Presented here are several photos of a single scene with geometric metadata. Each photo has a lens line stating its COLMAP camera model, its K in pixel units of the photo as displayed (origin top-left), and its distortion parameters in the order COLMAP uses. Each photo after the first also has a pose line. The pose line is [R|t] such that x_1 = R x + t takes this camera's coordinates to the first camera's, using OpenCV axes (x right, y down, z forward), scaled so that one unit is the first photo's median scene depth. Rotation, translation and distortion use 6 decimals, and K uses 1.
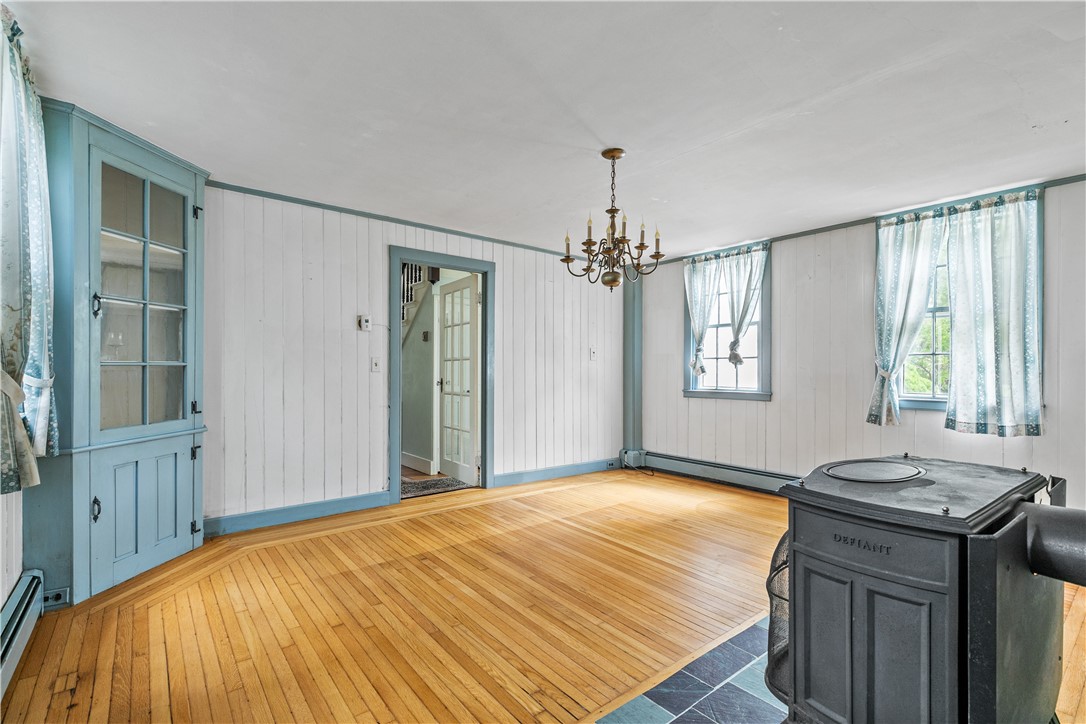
lens RADIAL K [[485.4, 0, 537.4], [0, 485.4, 366.1], [0, 0, 1]] dist [0.000617, 0.000030]
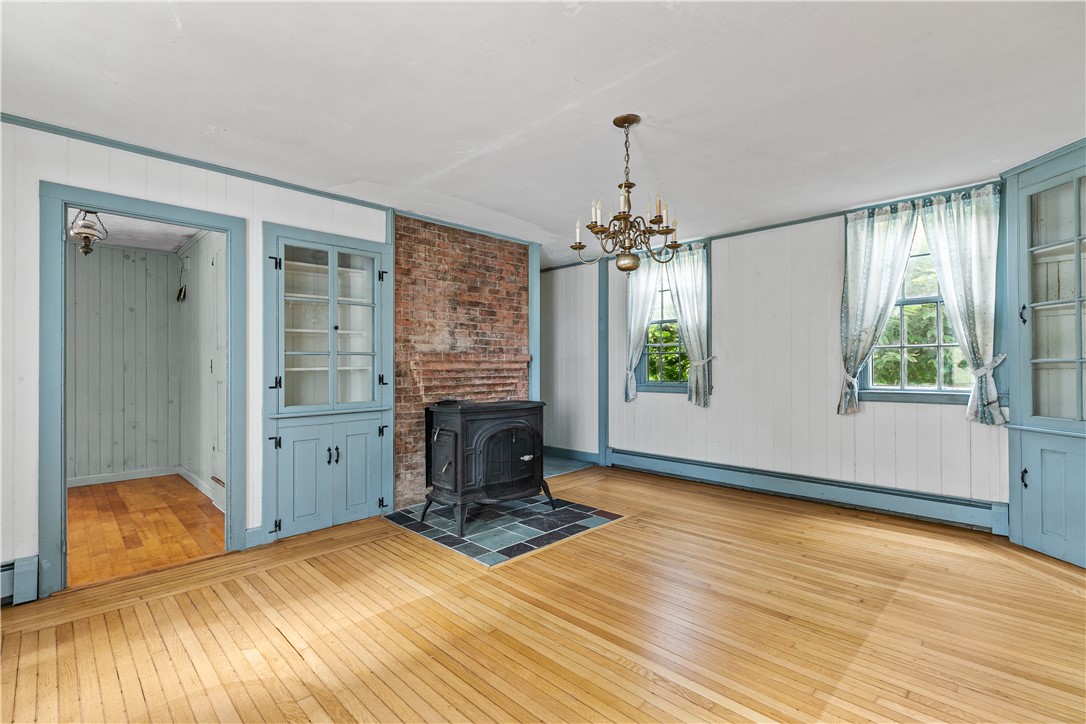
lens RADIAL K [[485.4, 0, 537.4], [0, 485.4, 366.1], [0, 0, 1]] dist [0.000617, 0.000030]
pose [[-0.993158, 0.000647, -0.116773, 0.428948], [0.000866, 0.999998, -0.001823, 0.009356], [0.116771, -0.001912, -0.993157, 1.890617]]
